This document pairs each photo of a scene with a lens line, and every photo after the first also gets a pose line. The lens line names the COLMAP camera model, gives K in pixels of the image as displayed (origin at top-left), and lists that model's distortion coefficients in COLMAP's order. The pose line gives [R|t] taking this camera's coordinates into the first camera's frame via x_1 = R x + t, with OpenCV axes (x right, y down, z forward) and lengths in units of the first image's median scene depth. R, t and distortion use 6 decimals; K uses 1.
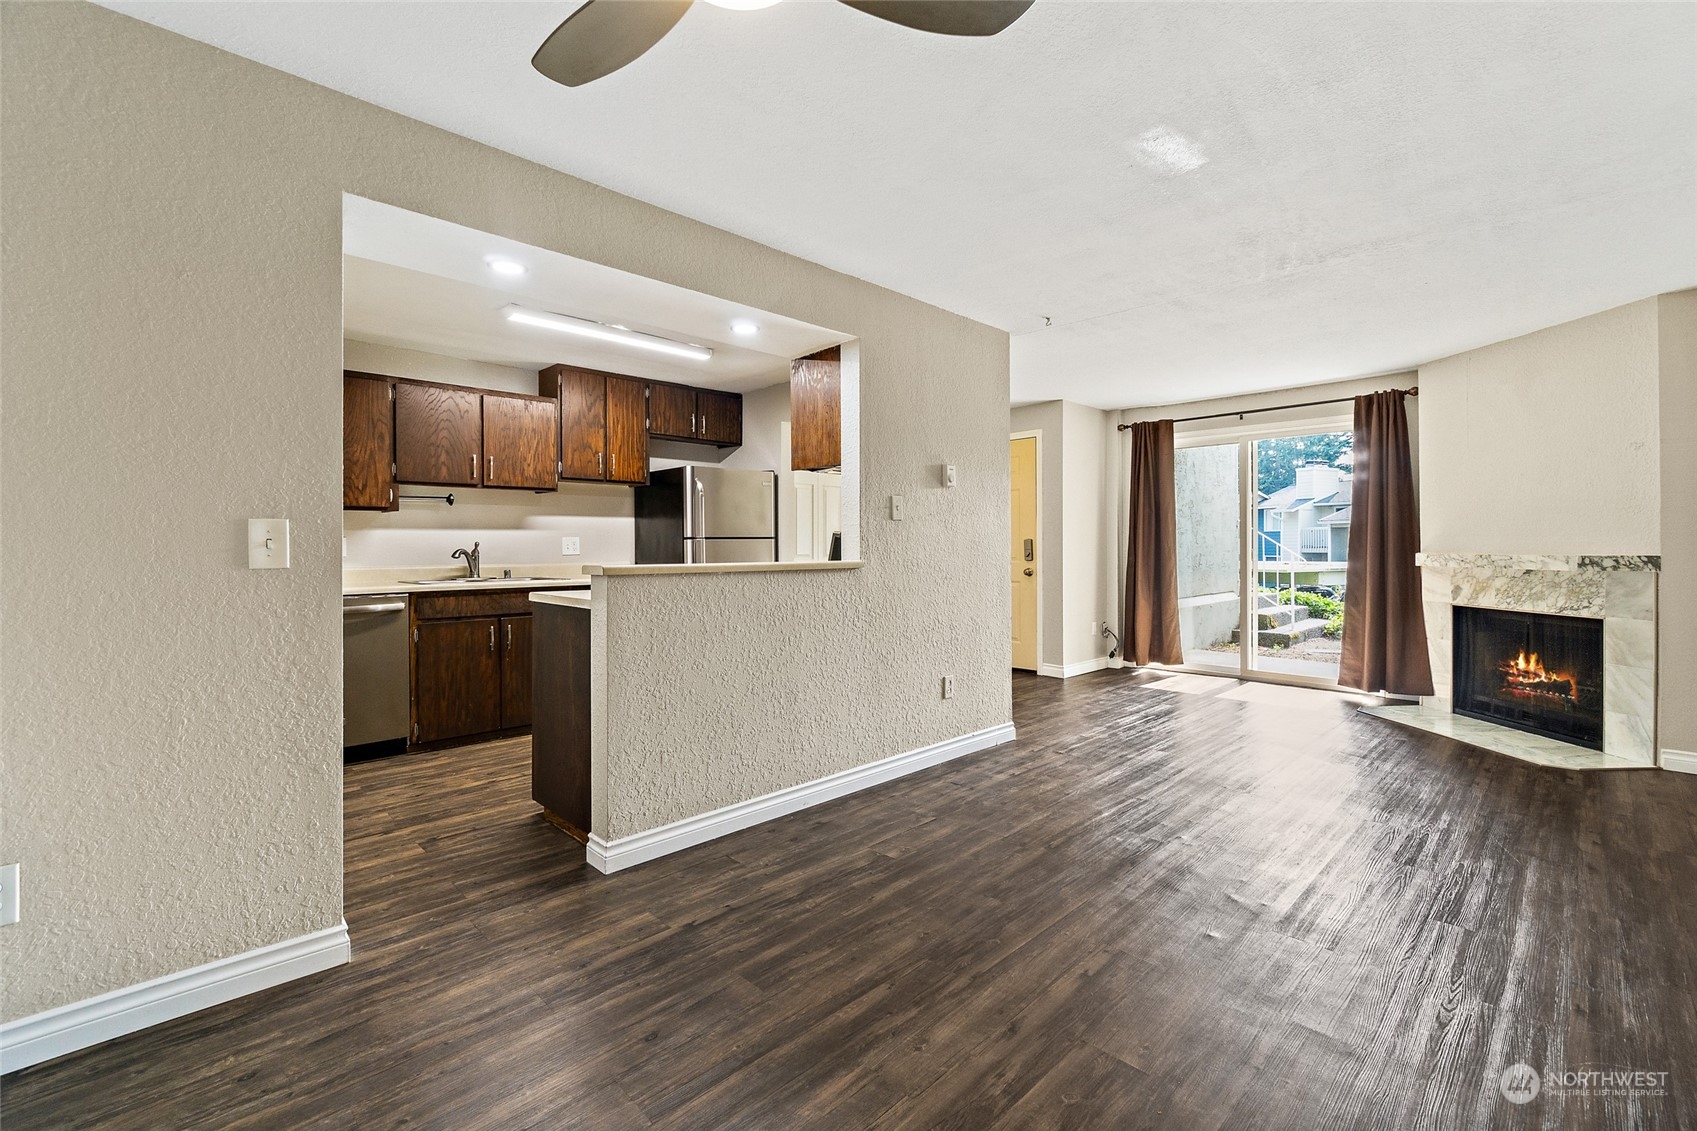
lens RADIAL K [[735.1, 0, 845.7], [0, 735.1, 546.3], [0, 0, 1]] dist [-0.004731, -0.000017]
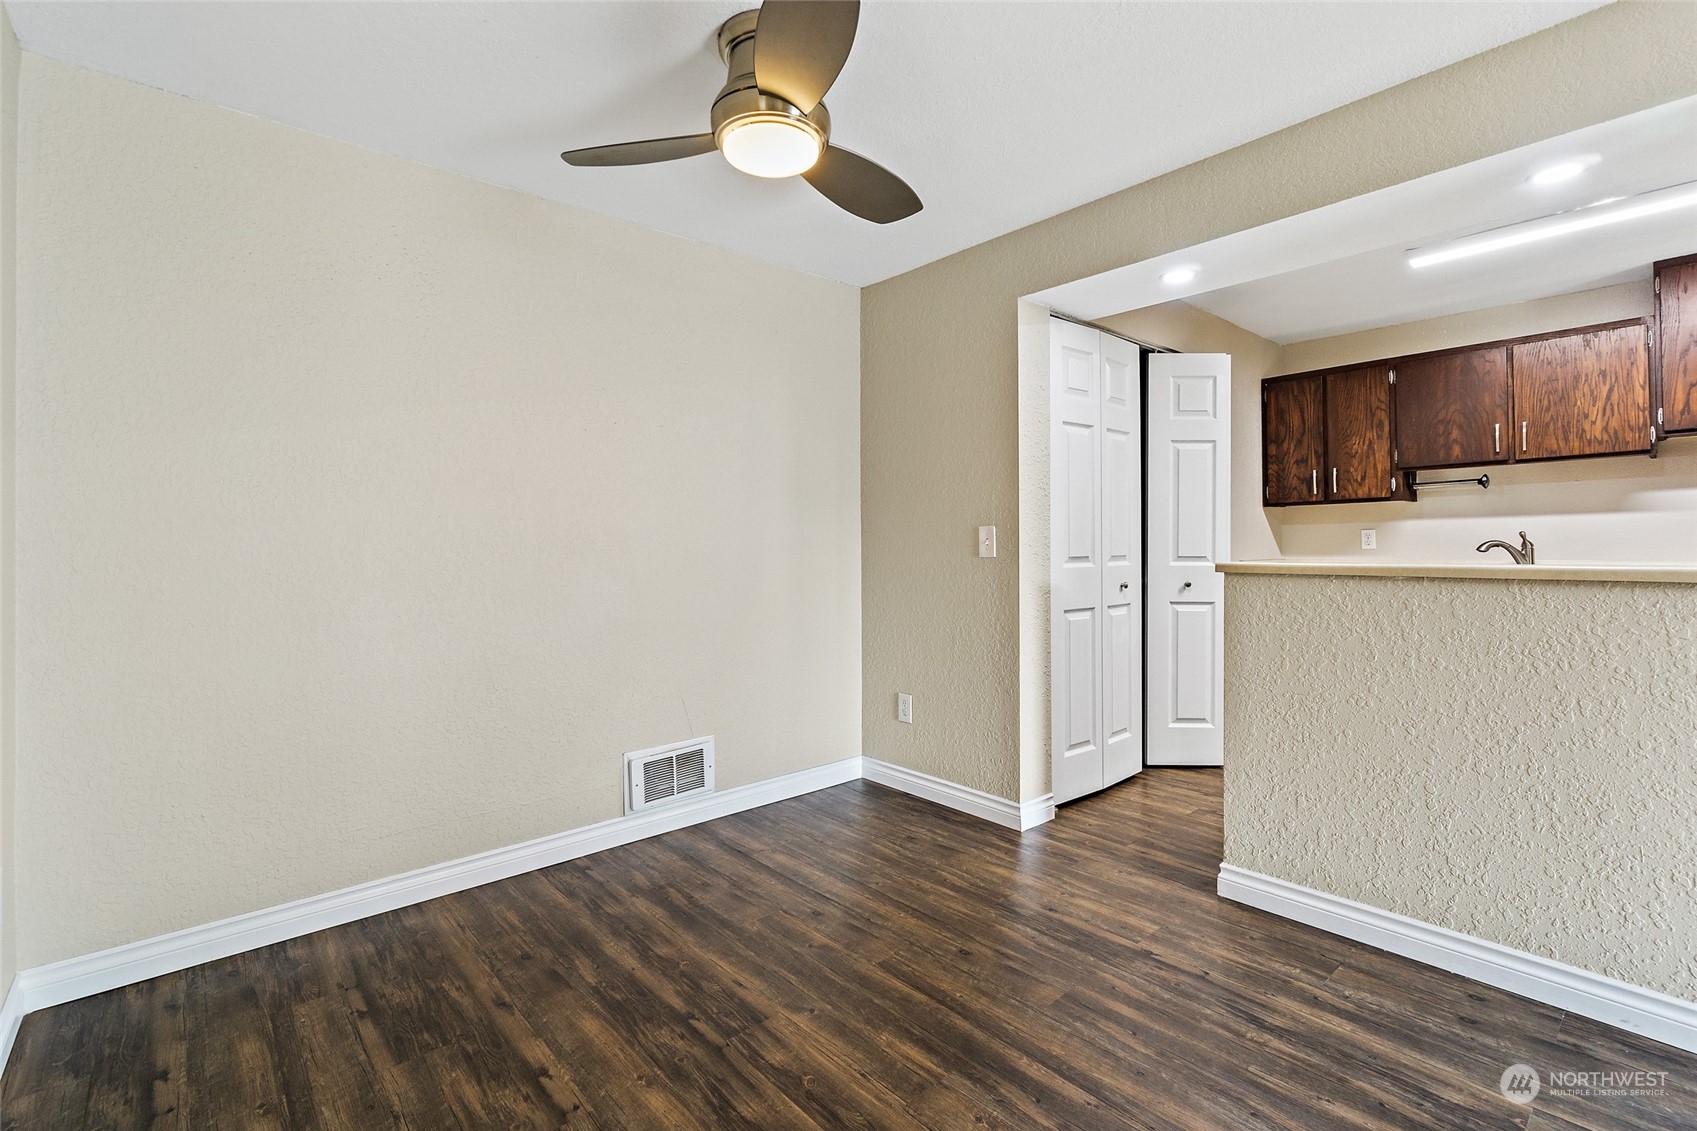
lens RADIAL K [[762.2, 0, 842.5], [0, 762.2, 543.5], [0, 0, 1]] dist [-0.002281, 0.000252]
pose [[-0.060084, 0.000120, -0.998193, 0.394762], [0.011526, 0.999933, -0.000573, -0.001124], [0.998127, -0.011539, -0.060081, 0.350498]]
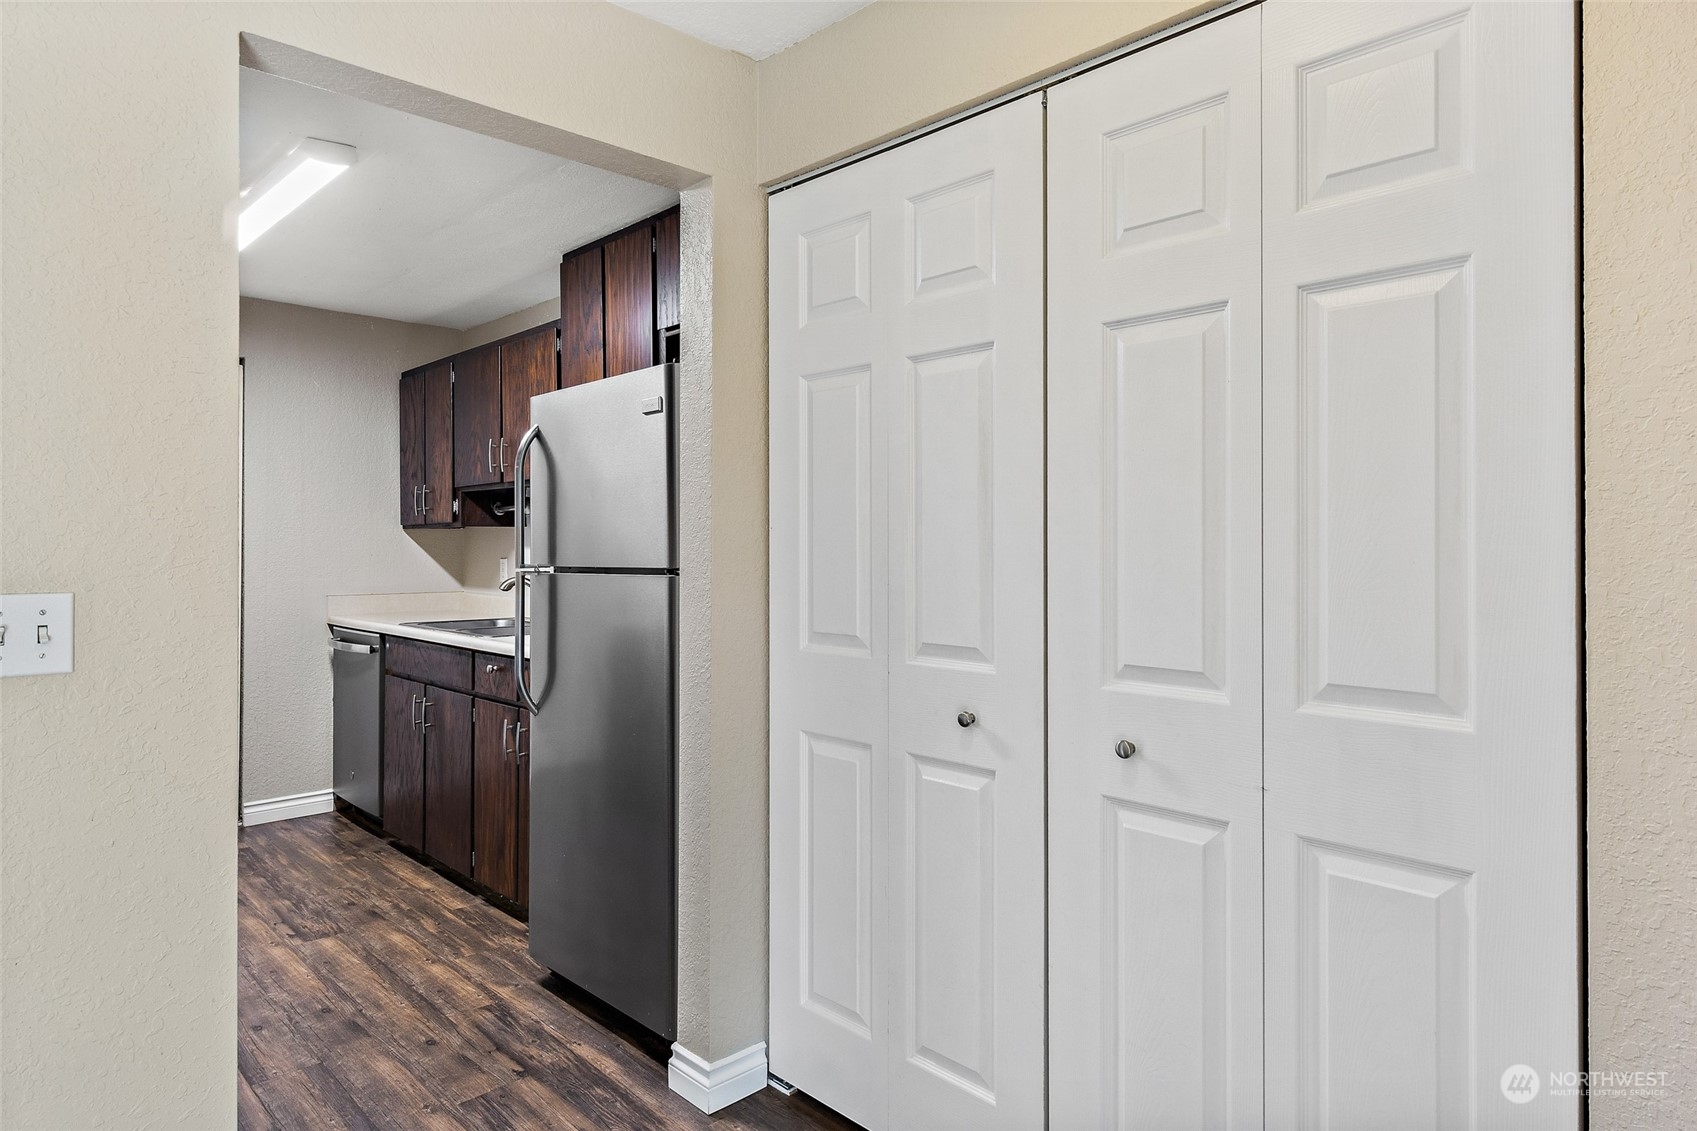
lens RADIAL K [[988.4, 0, 852.1], [0, 988.4, 543.2], [0, 0, 1]] dist [0.002403, 0.000294]
pose [[-0.008727, 0.002879, -0.999958, 0.429280], [0.001848, 0.999994, 0.002863, -0.032642], [0.999960, -0.001823, -0.008732, 1.422575]]
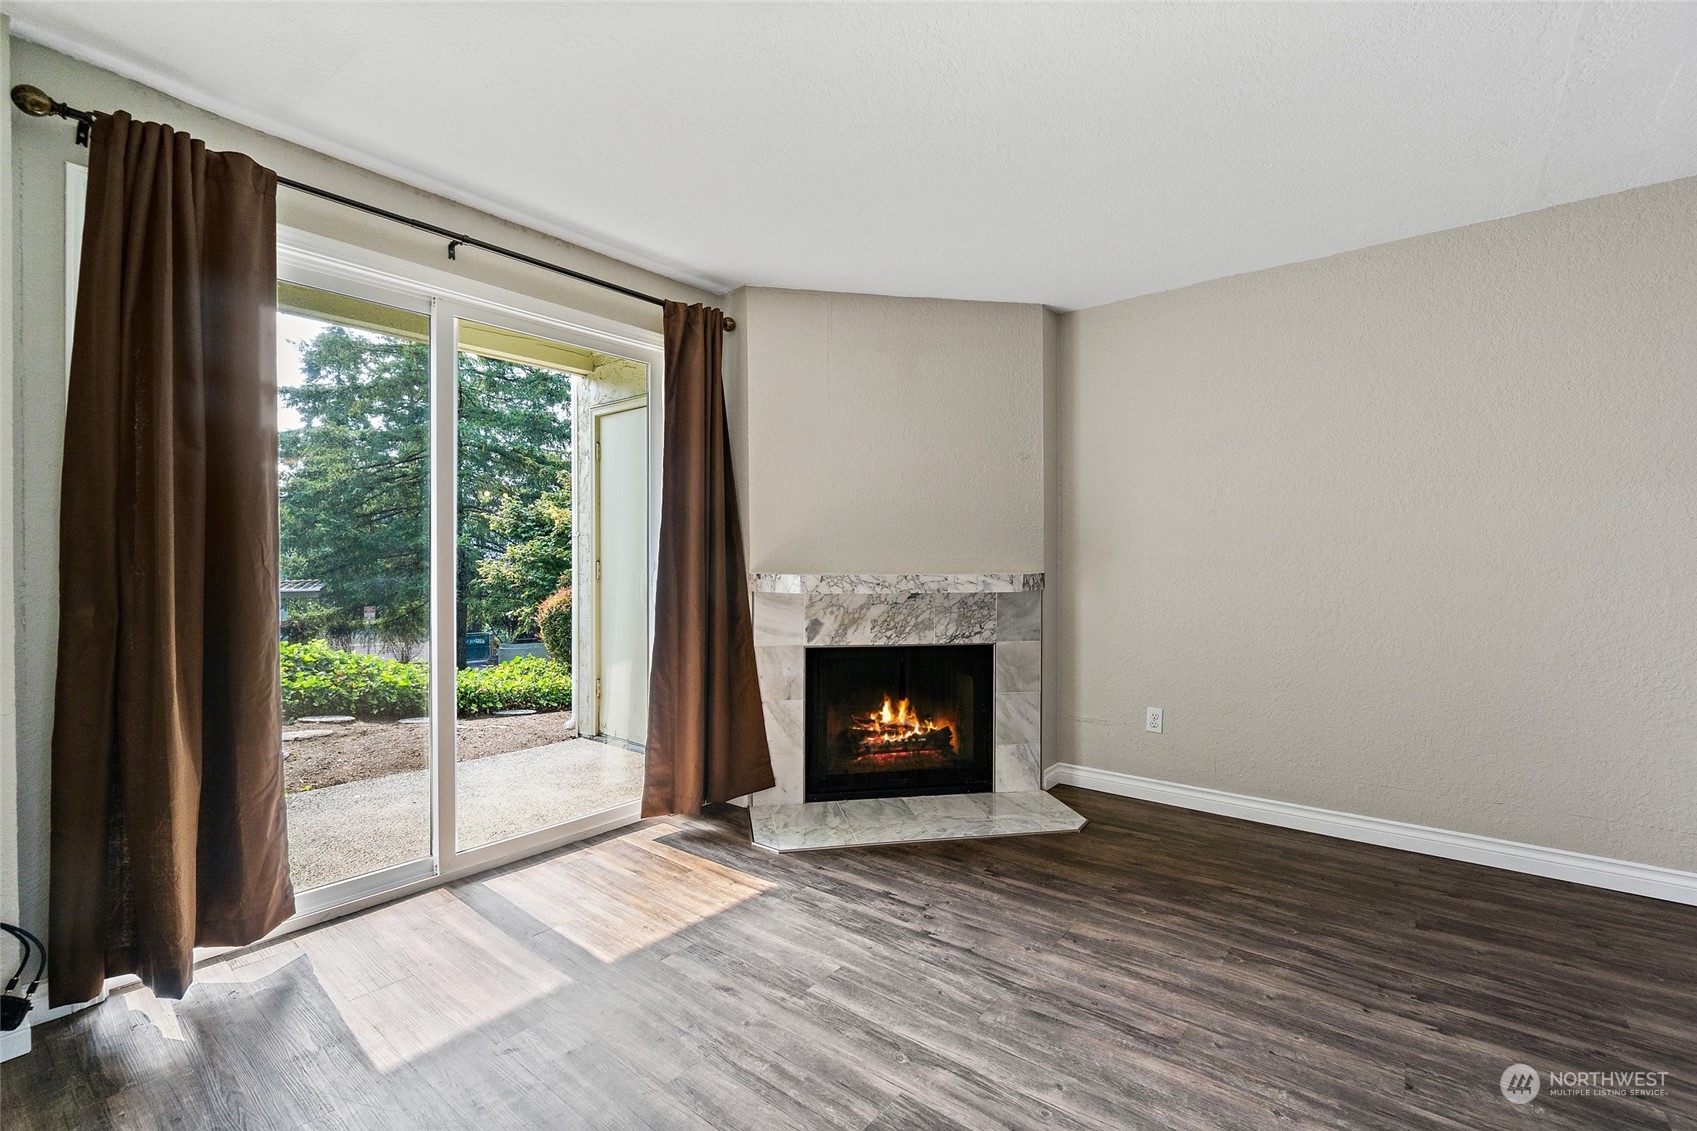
lens RADIAL K [[740.9, 0, 842.5], [0, 740.9, 565.3], [0, 0, 1]] dist [-0.003923, 0.000958]
pose [[-0.113097, -0.002994, 0.993579, 0.142466], [0.002331, 0.999992, 0.003278, -0.001008], [-0.993581, 0.002687, -0.113089, 1.201730]]
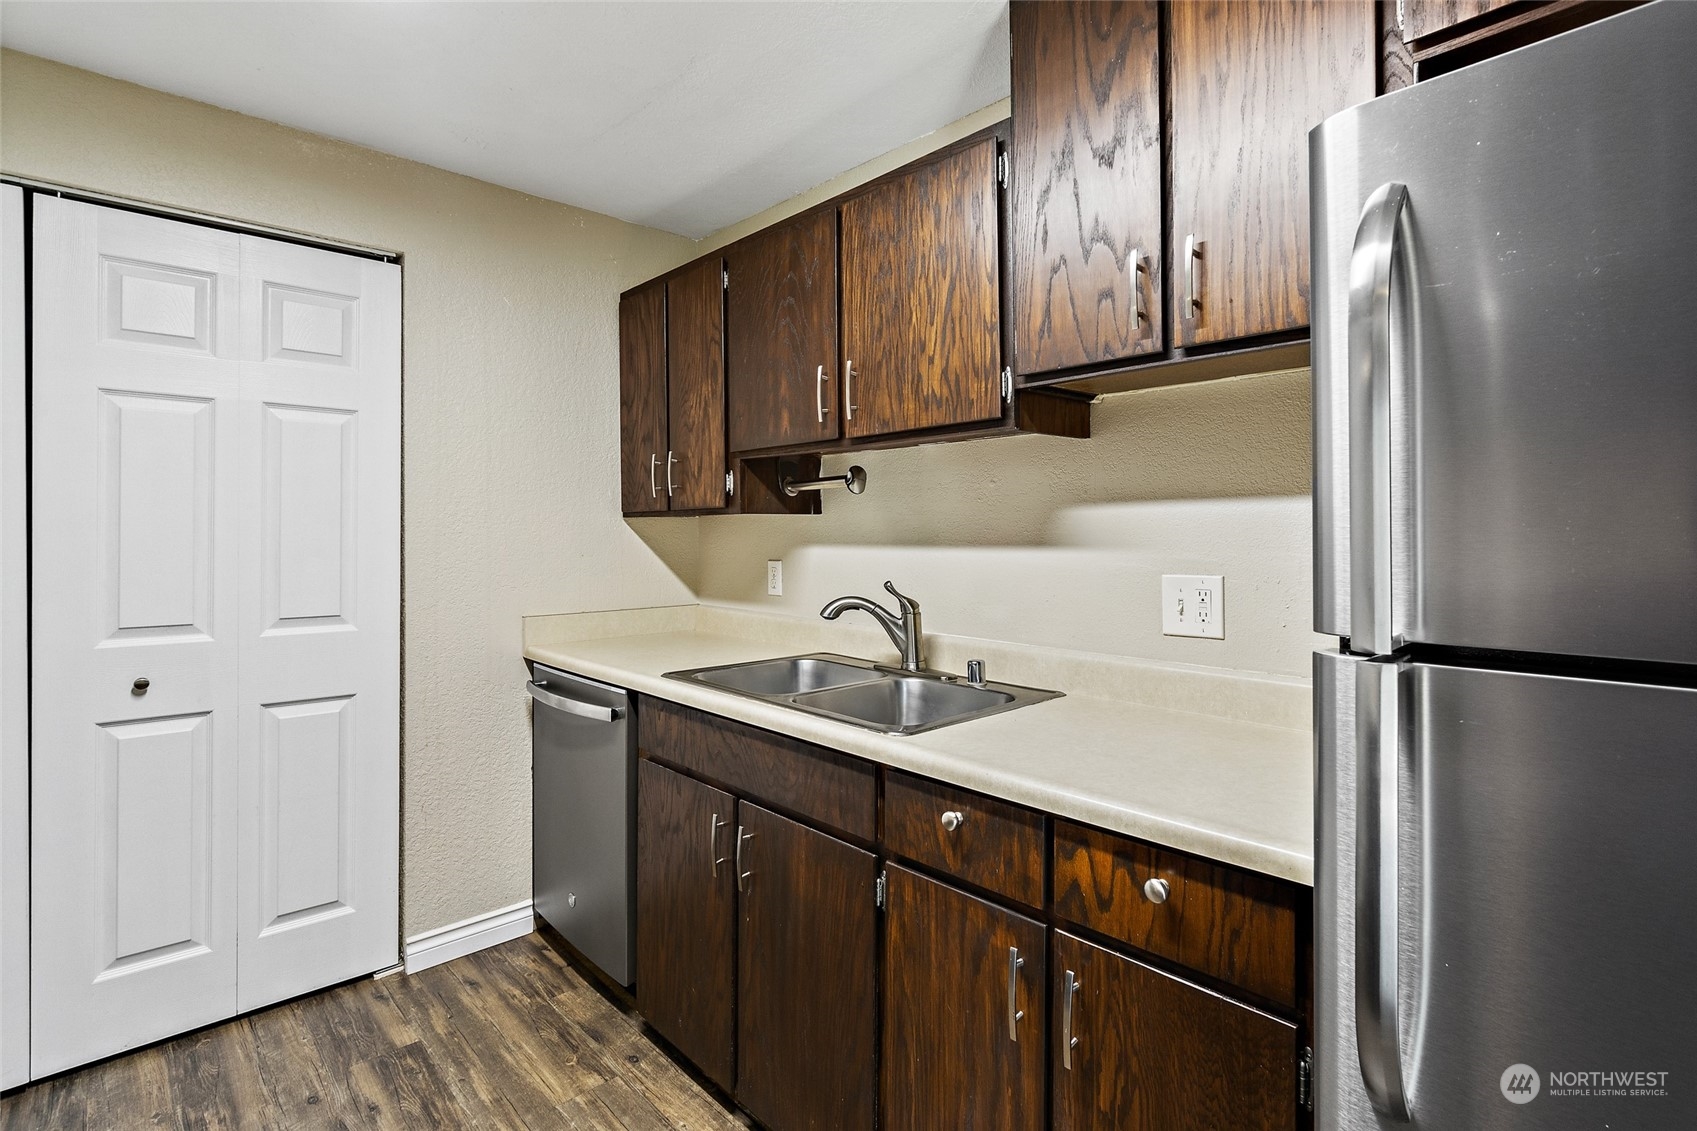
lens RADIAL K [[816.7, 0, 841.4], [0, 816.7, 532.9], [0, 0, 1]] dist [0.000416, 0.000928]
pose [[-0.038193, 0.010188, -0.999218, -0.064447], [0.003757, 0.999942, 0.010052, -0.040446], [0.999263, -0.003370, -0.038229, 1.090048]]
